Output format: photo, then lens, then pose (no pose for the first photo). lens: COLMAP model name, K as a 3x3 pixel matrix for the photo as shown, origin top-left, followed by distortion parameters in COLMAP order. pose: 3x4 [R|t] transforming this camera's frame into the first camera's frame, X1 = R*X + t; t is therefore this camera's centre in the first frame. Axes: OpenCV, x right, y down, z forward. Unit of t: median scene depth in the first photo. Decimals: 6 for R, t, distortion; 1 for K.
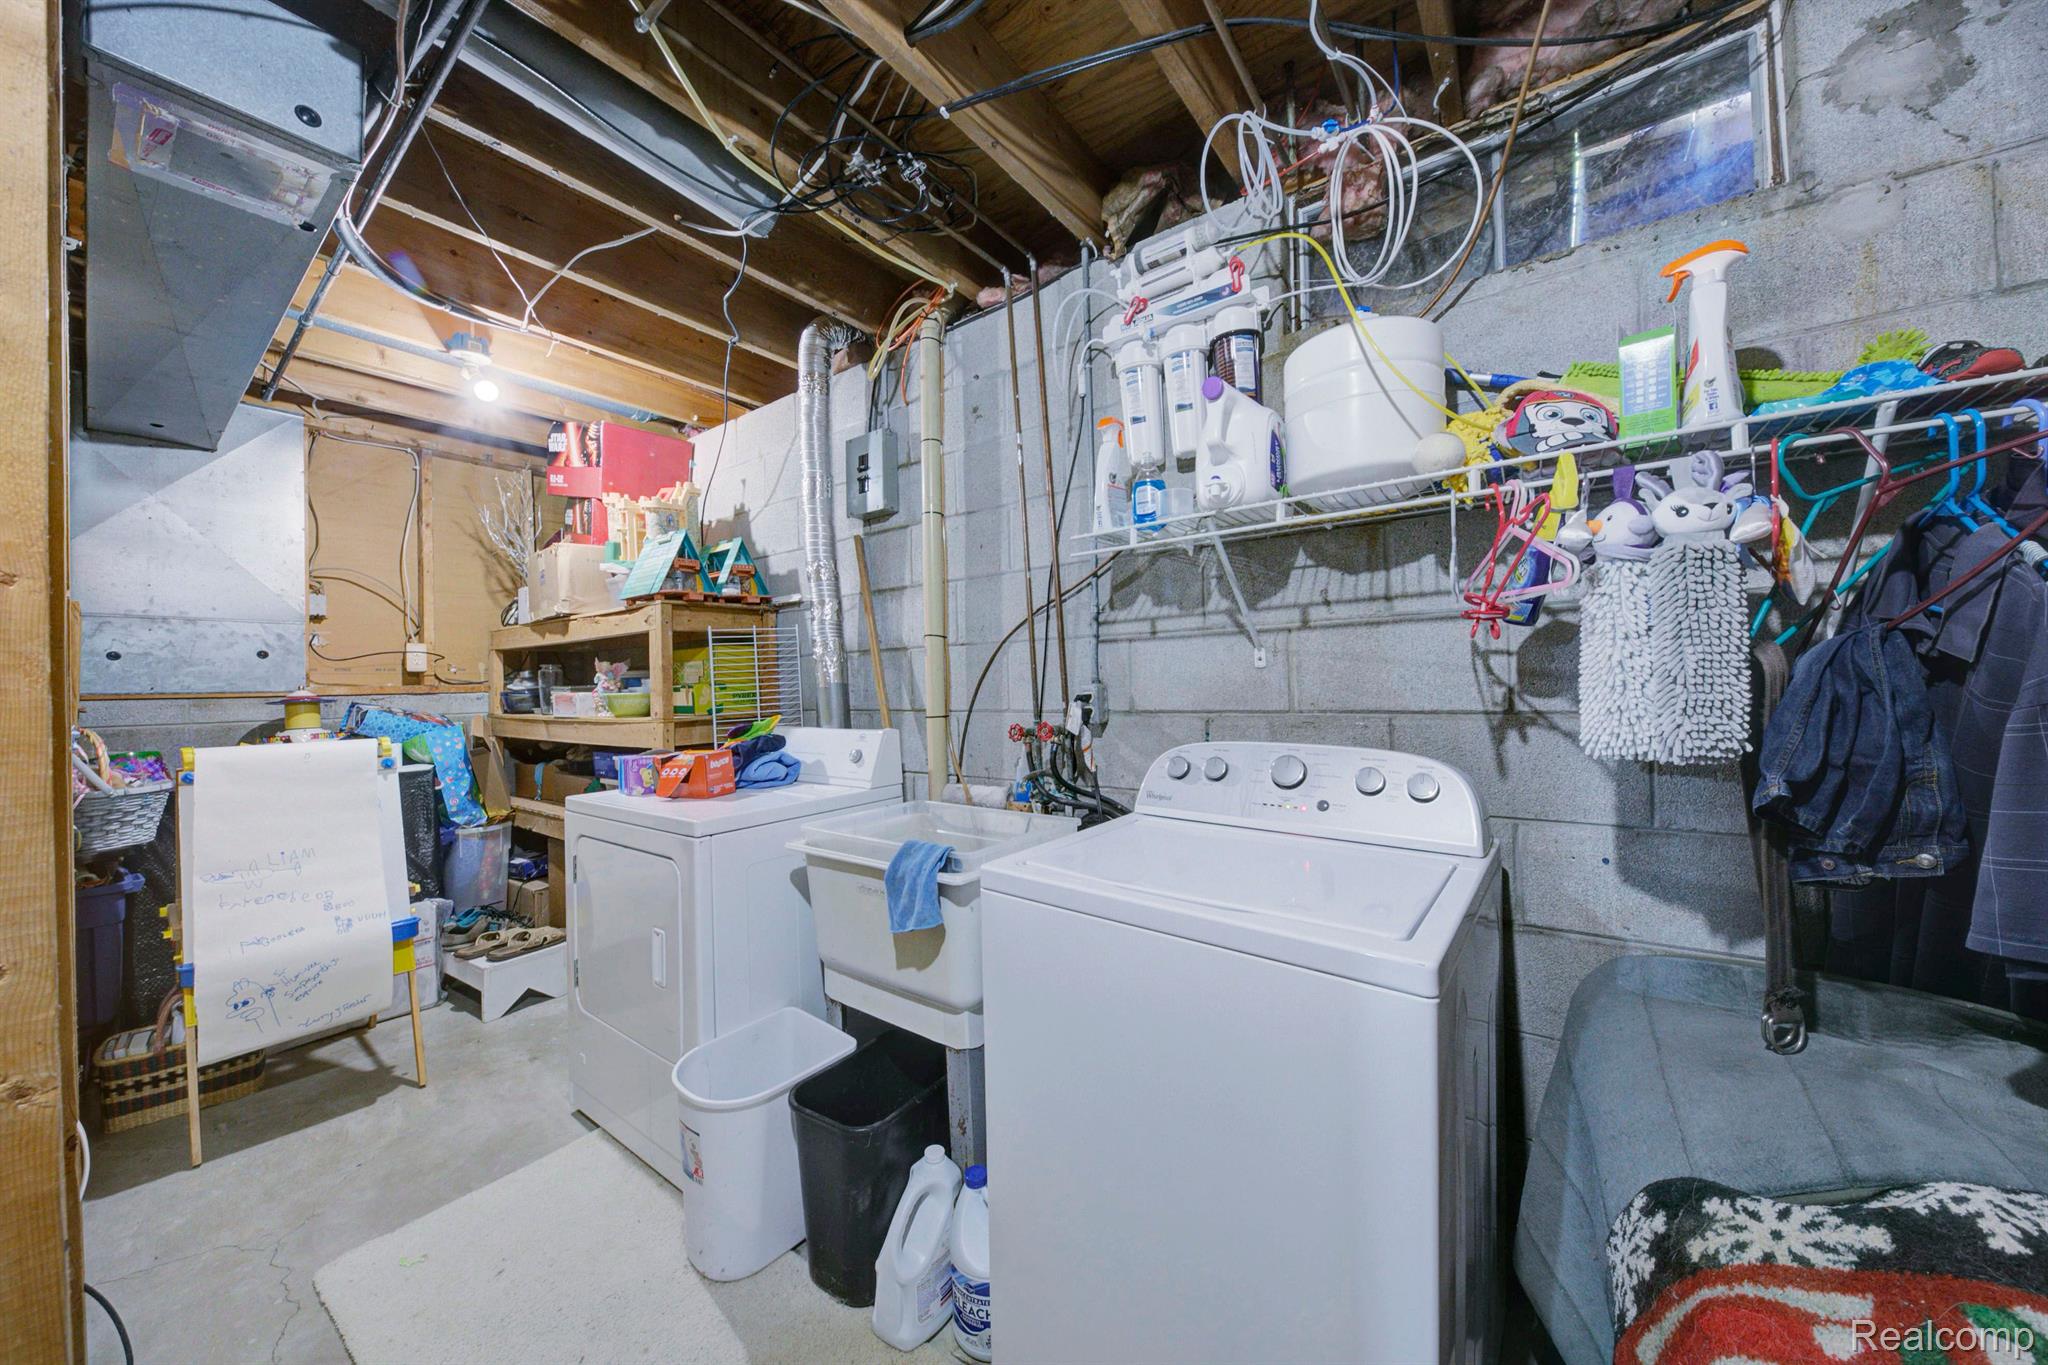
lens RADIAL K [[707.3, 0, 1033.7], [0, 707.3, 681.9], [0, 0, 1]] dist [-0.011296, -0.000325]
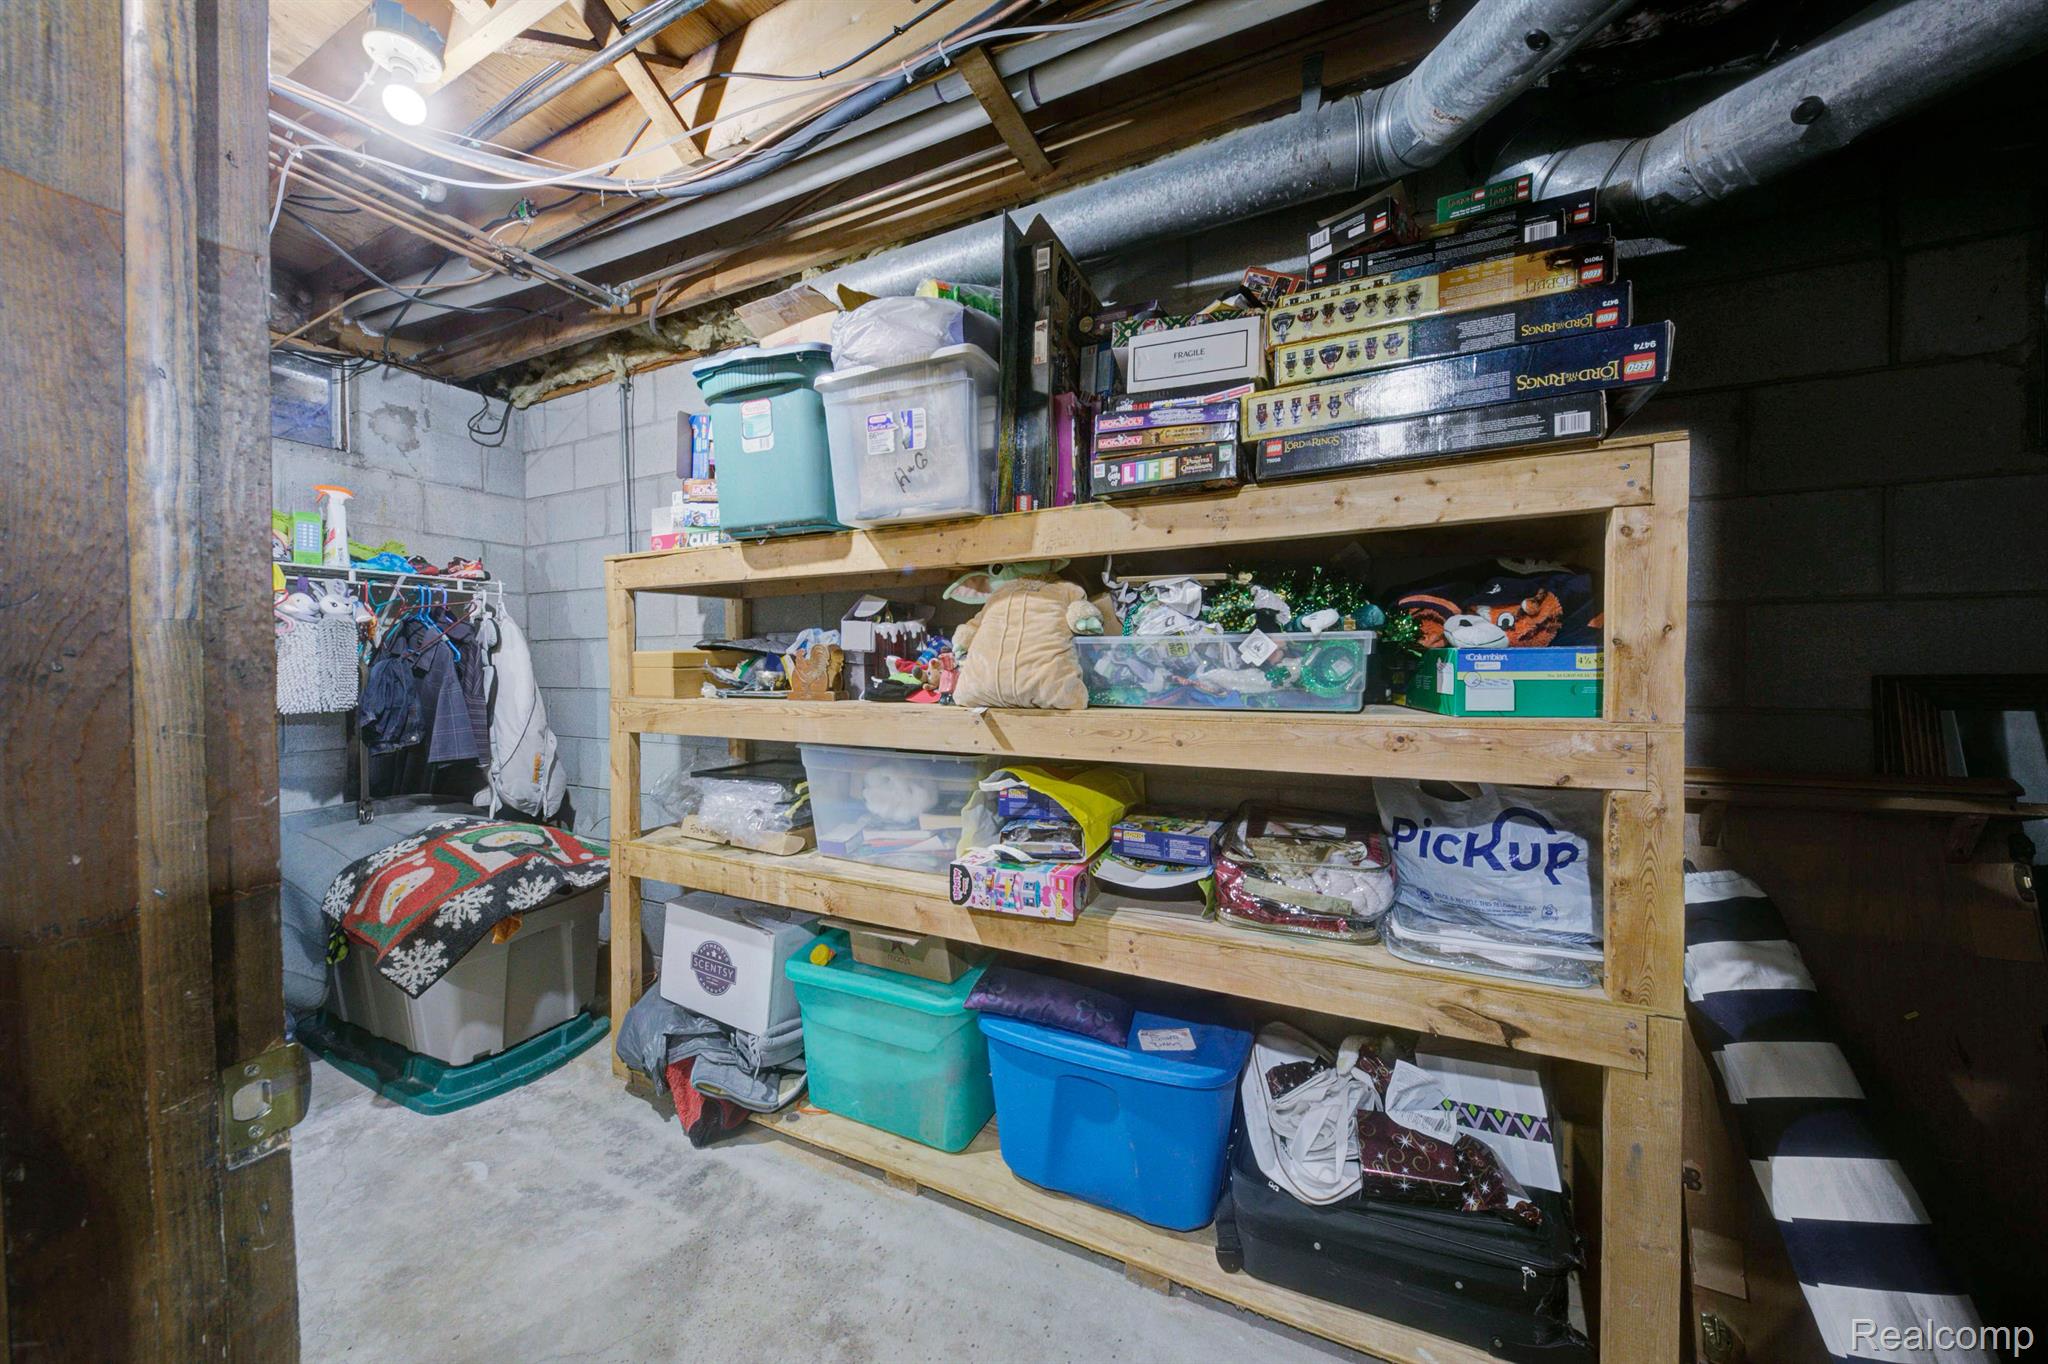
lens RADIAL K [[707.3, 0, 1038.2], [0, 707.3, 679.9], [0, 0, 1]] dist [-0.011296, -0.000325]
pose [[-0.189411, 0.011975, 0.981825, -1.951363], [0.001136, 0.999928, -0.011977, 0.044916], [-0.981897, -0.001153, -0.189411, -0.944103]]
